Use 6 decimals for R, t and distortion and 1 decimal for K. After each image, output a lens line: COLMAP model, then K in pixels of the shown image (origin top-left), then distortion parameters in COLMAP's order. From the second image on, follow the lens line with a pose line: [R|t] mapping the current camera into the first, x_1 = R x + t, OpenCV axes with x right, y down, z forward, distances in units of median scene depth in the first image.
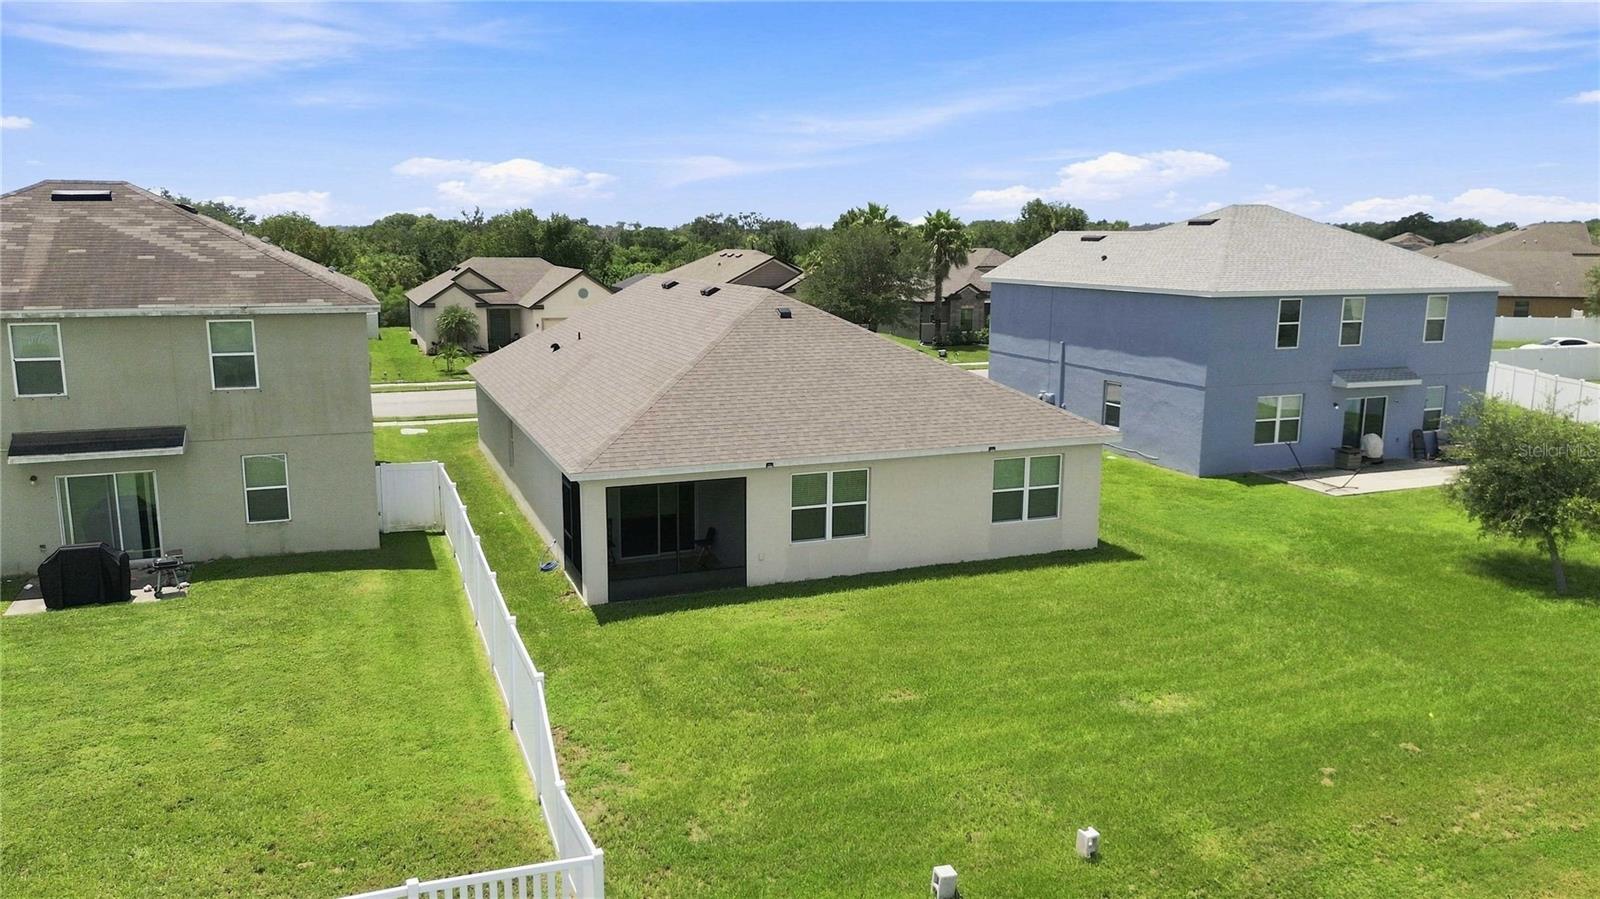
lens RADIAL K [[1145.8, 0, 795.1], [0, 1145.8, 445.3], [0, 0, 1]] dist [0.052768, -0.055136]
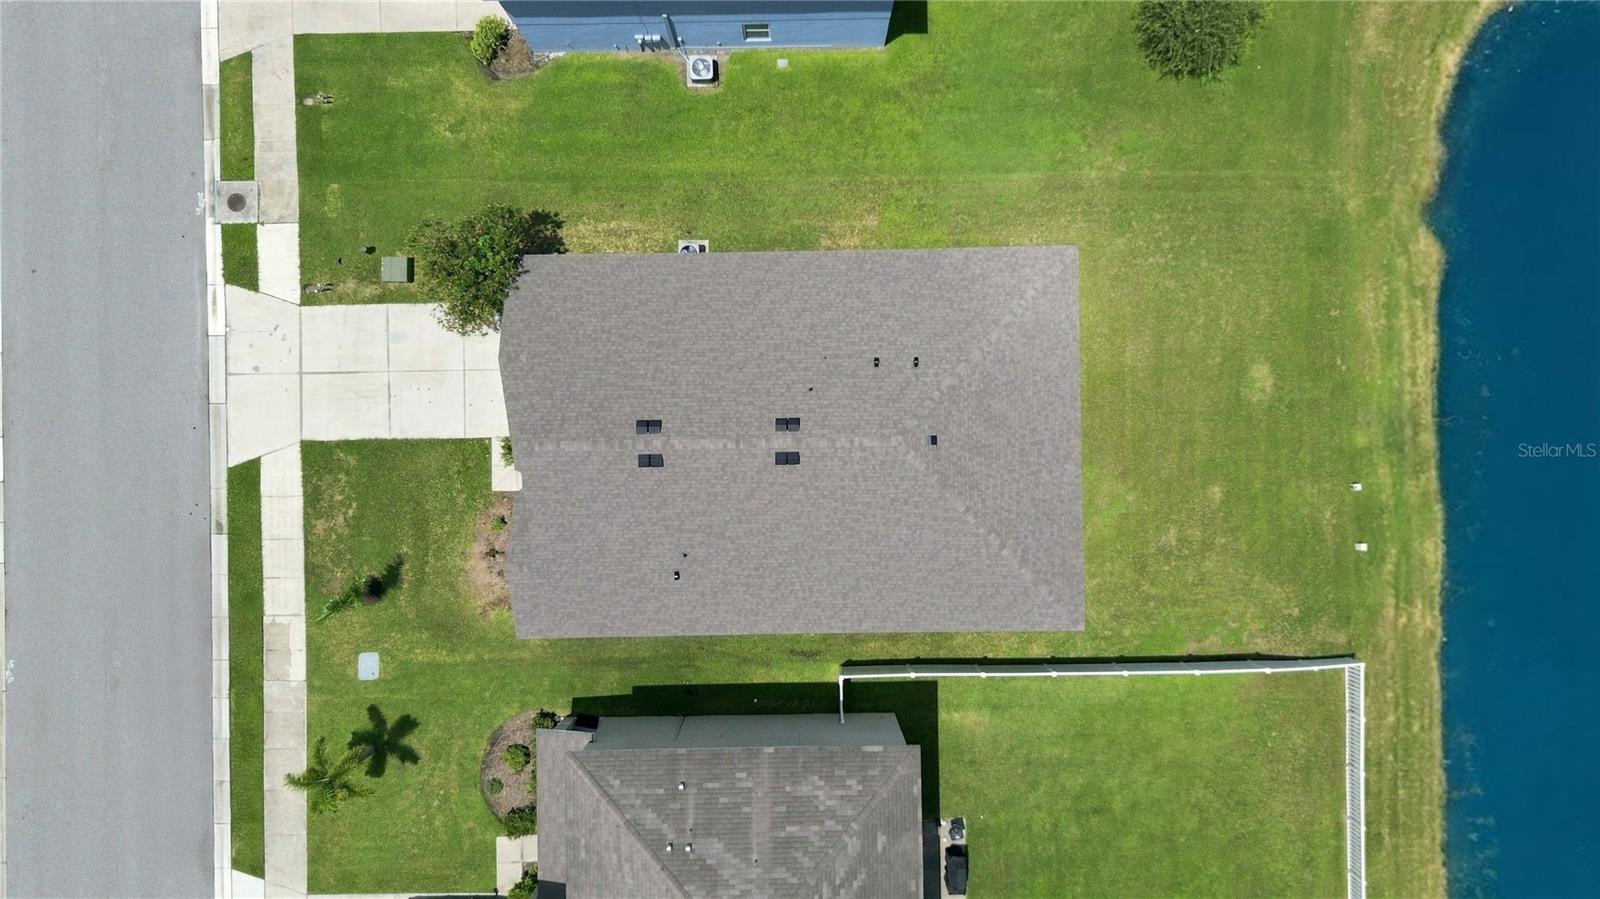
lens RADIAL K [[1145.8, 0, 795.8], [0, 1145.8, 442.4], [0, 0, 1]] dist [0.052768, -0.055136]
pose [[0.354305, -0.935103, -0.007136, -0.064568], [0.171850, 0.057608, 0.983437, -1.580765], [-0.919204, -0.349663, 0.181108, 1.051055]]
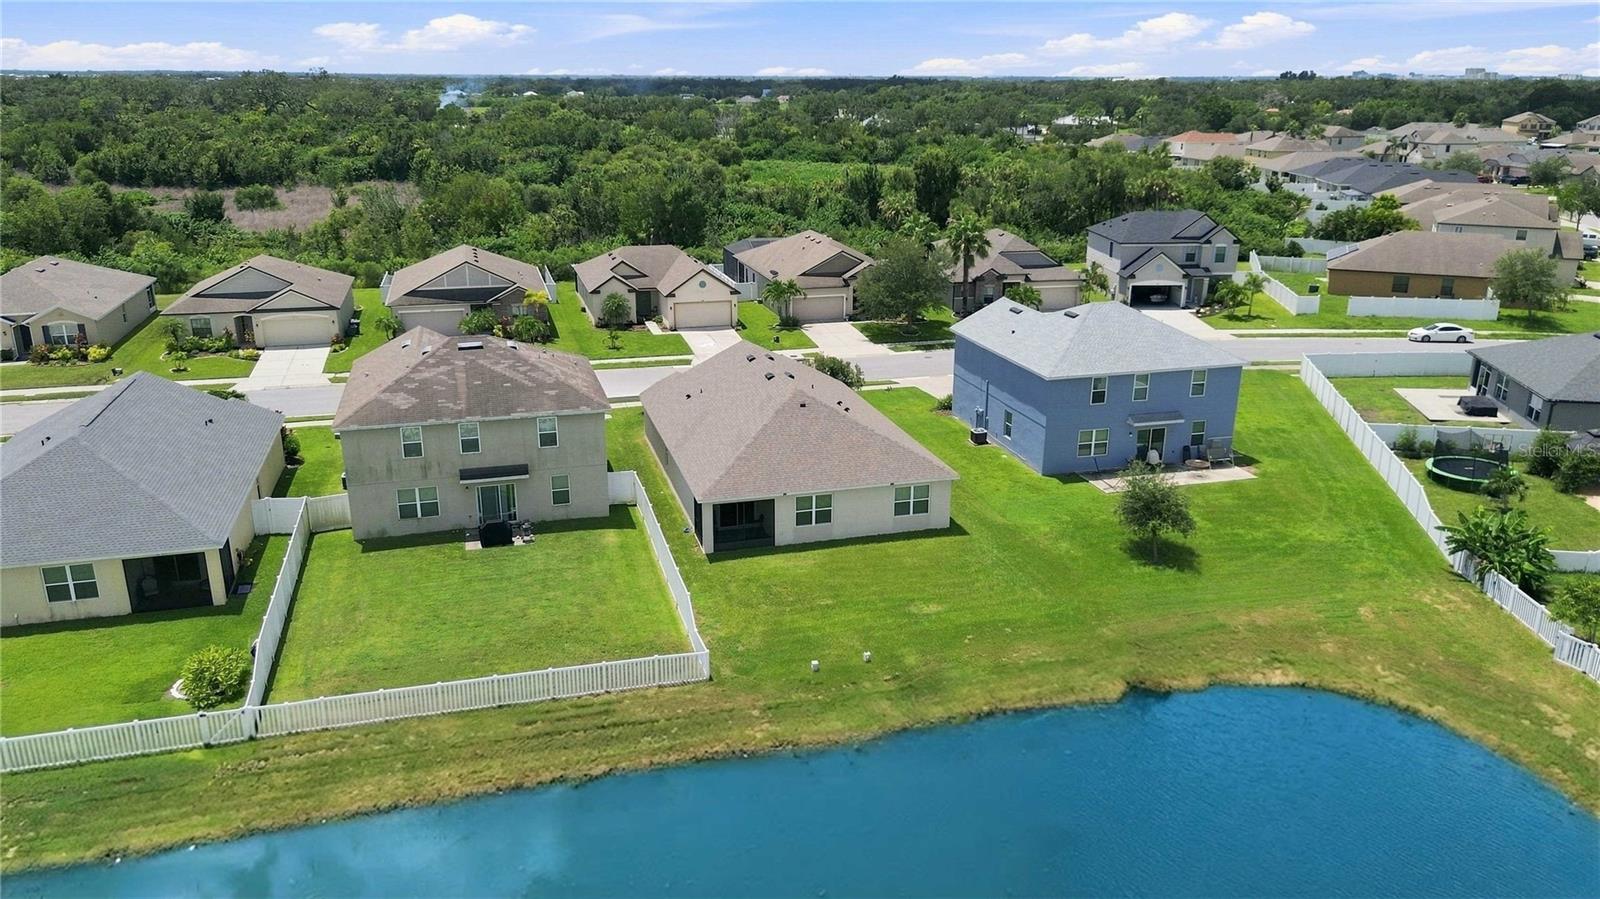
lens RADIAL K [[1145.8, 0, 794.7], [0, 1145.8, 446.0], [0, 0, 1]] dist [0.052768, -0.055136]
pose [[0.994719, 0.029330, -0.098356, 0.203426], [-0.016123, 0.991054, 0.132482, -0.354805], [0.101362, -0.130197, 0.986293, -1.135295]]
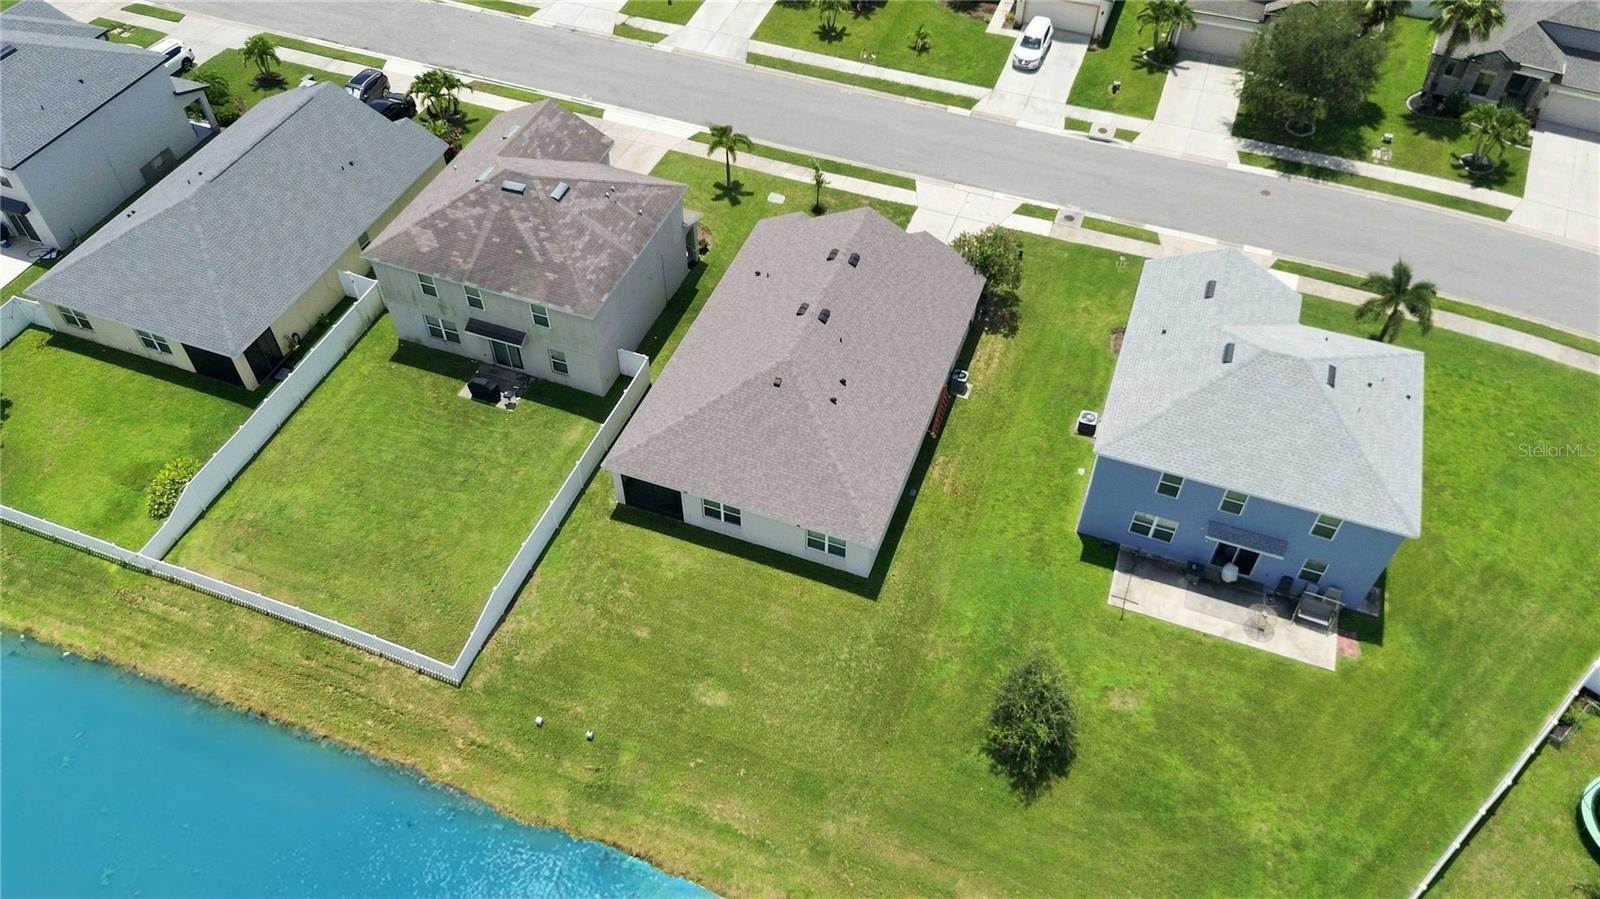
lens RADIAL K [[1145.8, 0, 794.4], [0, 1145.8, 448.3], [0, 0, 1]] dist [0.052768, -0.055136]
pose [[0.739250, 0.499676, -0.451480, 0.990825], [-0.116480, 0.755186, 0.645079, -1.362730], [0.663281, -0.424286, 0.616473, -0.132122]]
